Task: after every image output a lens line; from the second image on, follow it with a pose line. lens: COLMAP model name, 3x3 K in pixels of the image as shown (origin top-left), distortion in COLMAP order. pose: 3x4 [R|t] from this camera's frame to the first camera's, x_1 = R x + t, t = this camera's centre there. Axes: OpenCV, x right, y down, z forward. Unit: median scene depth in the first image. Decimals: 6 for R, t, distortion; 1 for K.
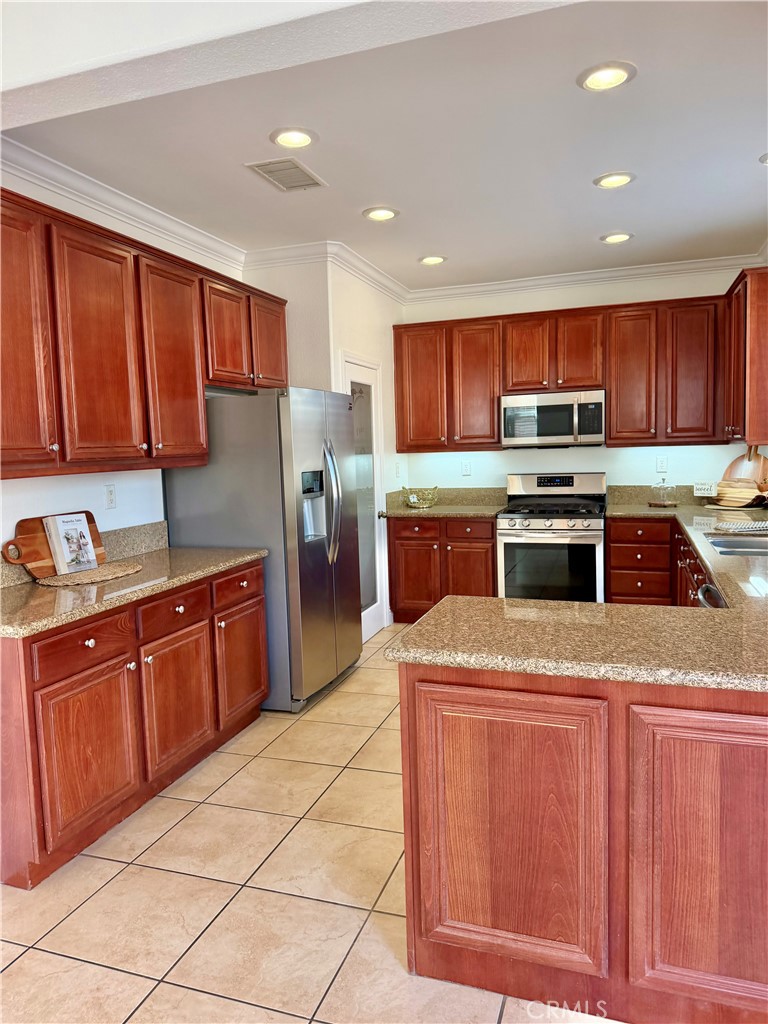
lens RADIAL K [[725.5, 0, 384.5], [0, 725.5, 511.6], [0, 0, 1]] dist [0.031105, -0.001106]
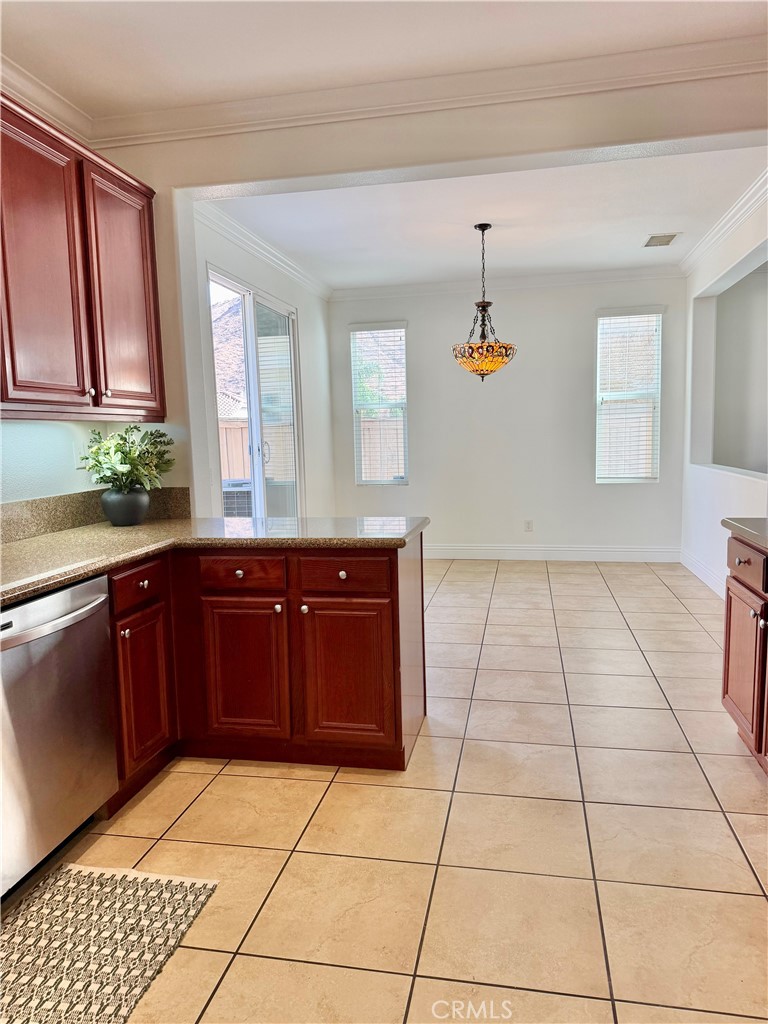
lens RADIAL K [[725.5, 0, 382.9], [0, 725.5, 510.2], [0, 0, 1]] dist [0.031105, -0.001106]
pose [[-0.989230, 0.077327, -0.124273, 0.192425], [0.050092, 0.976640, 0.208961, -0.117431], [0.137529, 0.200485, -0.969996, 1.589293]]
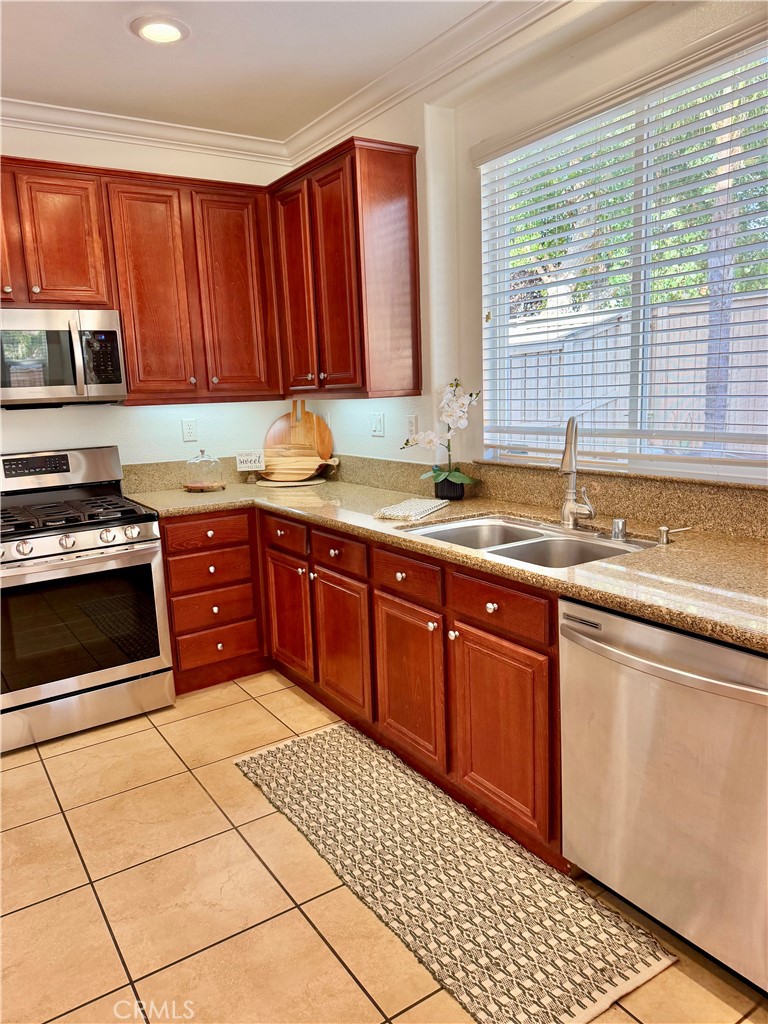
lens RADIAL K [[725.5, 0, 381.8], [0, 725.5, 518.3], [0, 0, 1]] dist [0.031105, -0.001106]
pose [[0.609569, -0.135878, 0.781001, -0.066104], [0.090158, 0.990691, 0.101992, -0.036662], [-0.787590, 0.008242, 0.616145, 0.444987]]
